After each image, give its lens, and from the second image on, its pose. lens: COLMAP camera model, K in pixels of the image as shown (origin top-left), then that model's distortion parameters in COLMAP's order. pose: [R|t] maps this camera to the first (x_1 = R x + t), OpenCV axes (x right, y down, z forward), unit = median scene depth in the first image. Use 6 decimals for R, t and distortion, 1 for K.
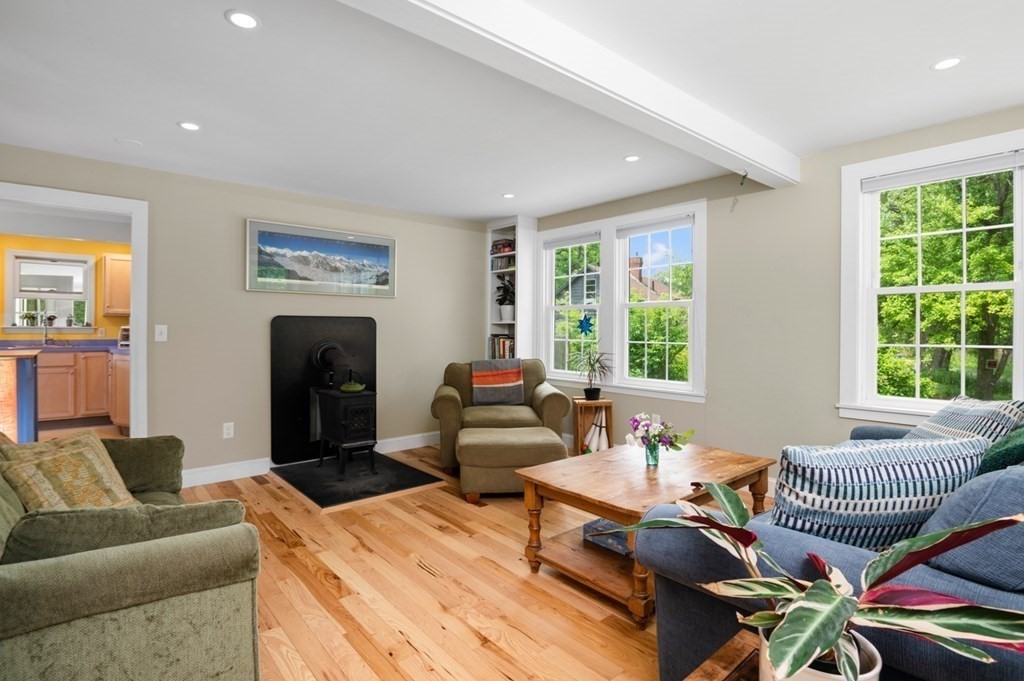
lens RADIAL K [[498.8, 0, 505.4], [0, 498.8, 326.6], [0, 0, 1]] dist [-0.017780, -0.000928]
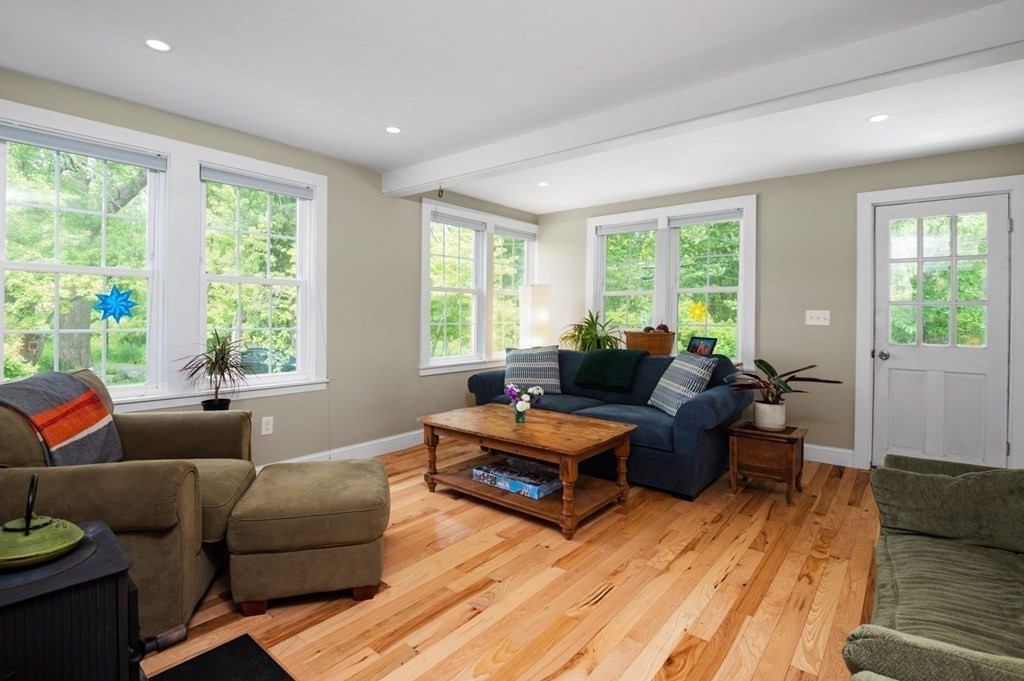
lens RADIAL K [[498.8, 0, 505.4], [0, 498.8, 326.6], [0, 0, 1]] dist [-0.017780, -0.000928]
pose [[-0.173027, -0.026777, 0.984553, -0.575397], [-0.010078, 0.999626, 0.025416, 0.005504], [-0.984865, -0.005525, -0.173233, 0.791744]]
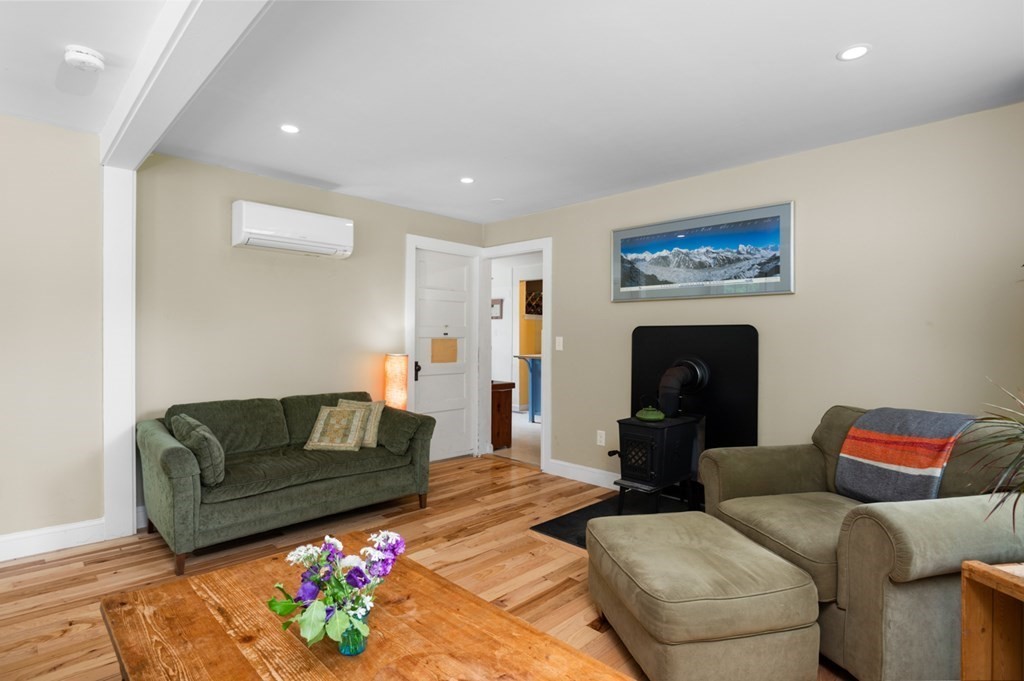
lens RADIAL K [[513.4, 0, 516.6], [0, 513.4, 335.5], [0, 0, 1]] dist [-0.028333, -0.000781]
pose [[0.081201, -0.008646, -0.996660, 0.476721], [-0.003941, 0.999952, -0.008996, 0.004372], [0.996690, 0.004658, 0.081163, 0.705280]]
